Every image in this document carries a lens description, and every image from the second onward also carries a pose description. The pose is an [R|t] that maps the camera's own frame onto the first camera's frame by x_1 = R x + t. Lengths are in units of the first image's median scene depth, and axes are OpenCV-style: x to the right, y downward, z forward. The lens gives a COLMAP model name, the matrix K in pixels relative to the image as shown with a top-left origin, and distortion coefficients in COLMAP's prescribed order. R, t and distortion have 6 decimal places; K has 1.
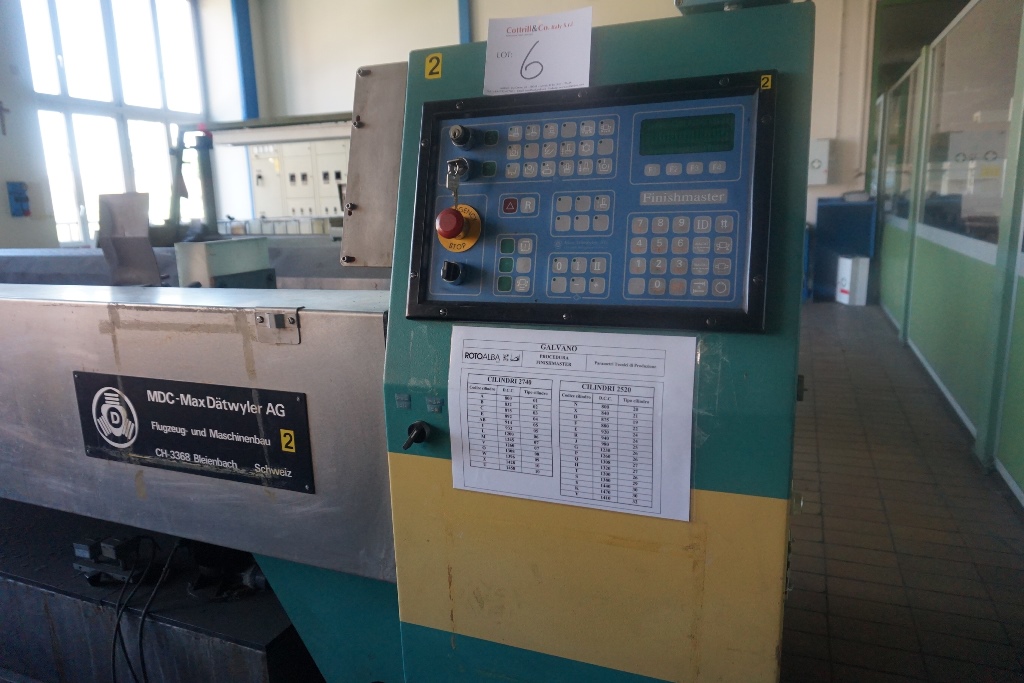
lens RADIAL K [[688.4, 0, 510.2], [0, 688.4, 342.7], [0, 0, 1]] dist [-0.045548, 0.034398]
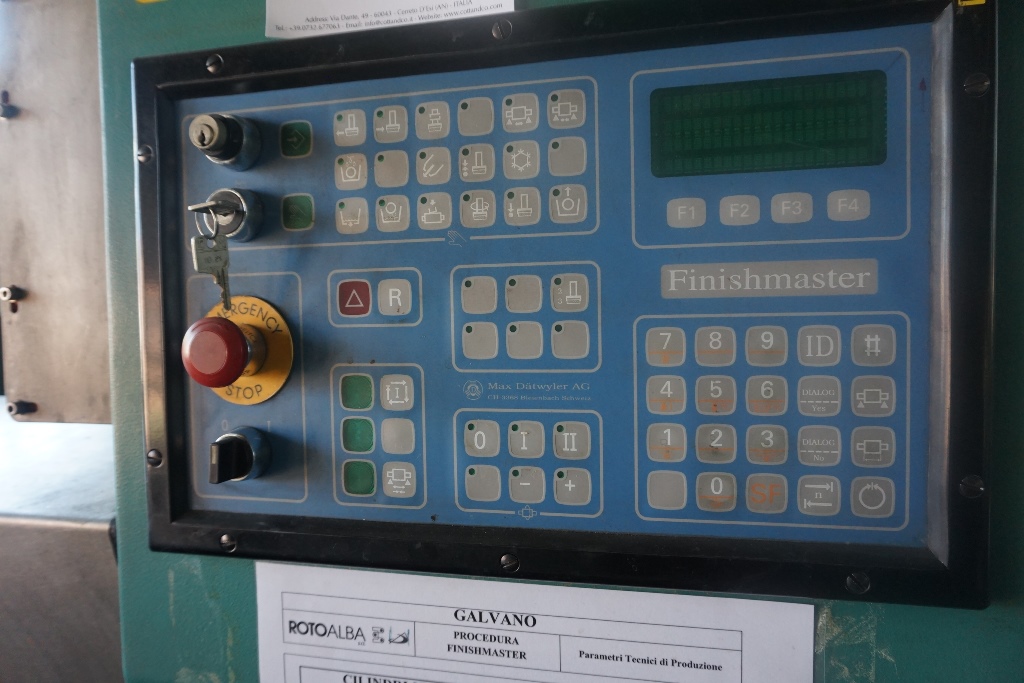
lens RADIAL K [[688.4, 0, 510.2], [0, 688.4, 342.7], [0, 0, 1]] dist [-0.045548, 0.034398]
pose [[0.983951, -0.092204, 0.152768, 0.029242], [0.079316, 0.992920, 0.088421, -0.209378], [-0.159839, -0.074885, 0.984299, 0.574090]]
